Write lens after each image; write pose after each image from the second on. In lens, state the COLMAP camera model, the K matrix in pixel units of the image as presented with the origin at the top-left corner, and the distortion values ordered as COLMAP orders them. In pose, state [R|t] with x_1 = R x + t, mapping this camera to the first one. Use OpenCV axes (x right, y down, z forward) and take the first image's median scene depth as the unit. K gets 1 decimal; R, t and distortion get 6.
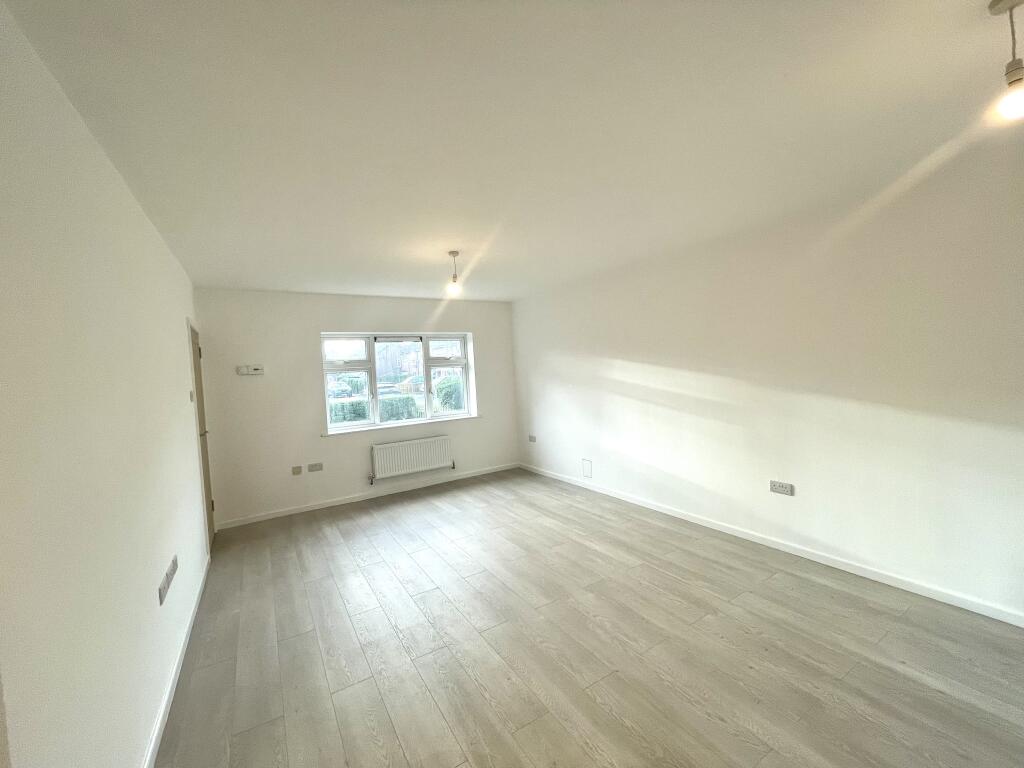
lens RADIAL K [[413.4, 0, 511.8], [0, 413.4, 389.1], [0, 0, 1]] dist [-0.000640, -0.000210]
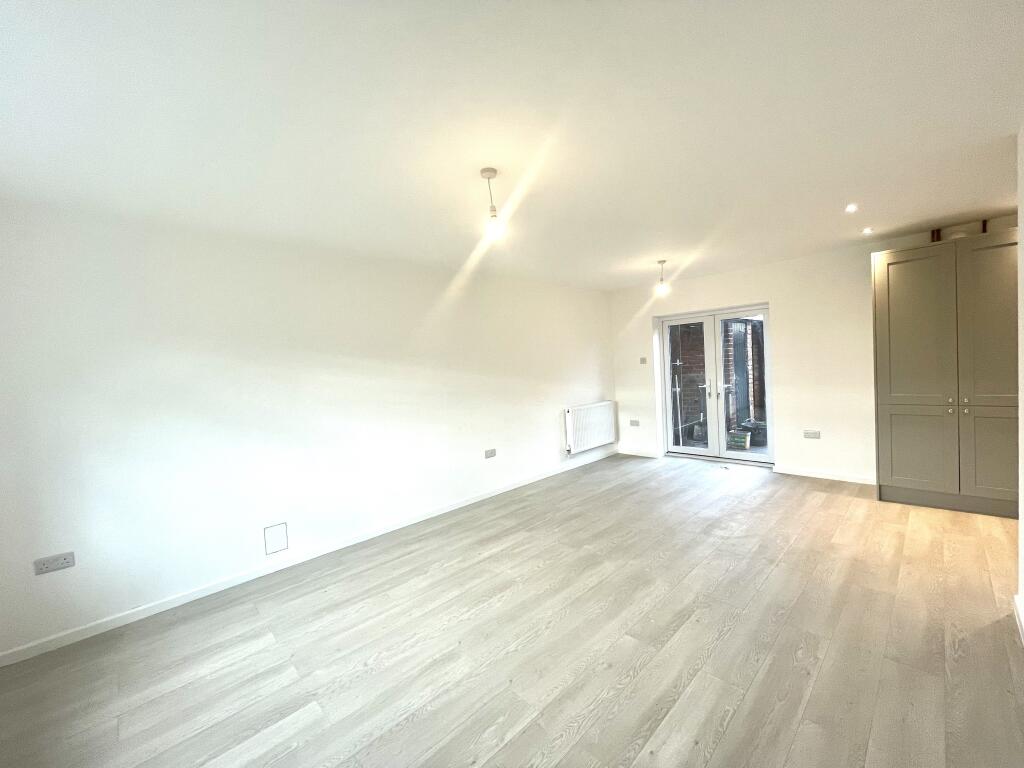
lens RADIAL K [[413.4, 0, 510.8], [0, 413.4, 384.7], [0, 0, 1]] dist [-0.000640, -0.000210]
pose [[-0.206655, 0.021208, 0.978184, -0.599173], [0.115176, 0.993341, 0.002796, -0.001342], [-0.971611, 0.113241, -0.207721, 0.883501]]
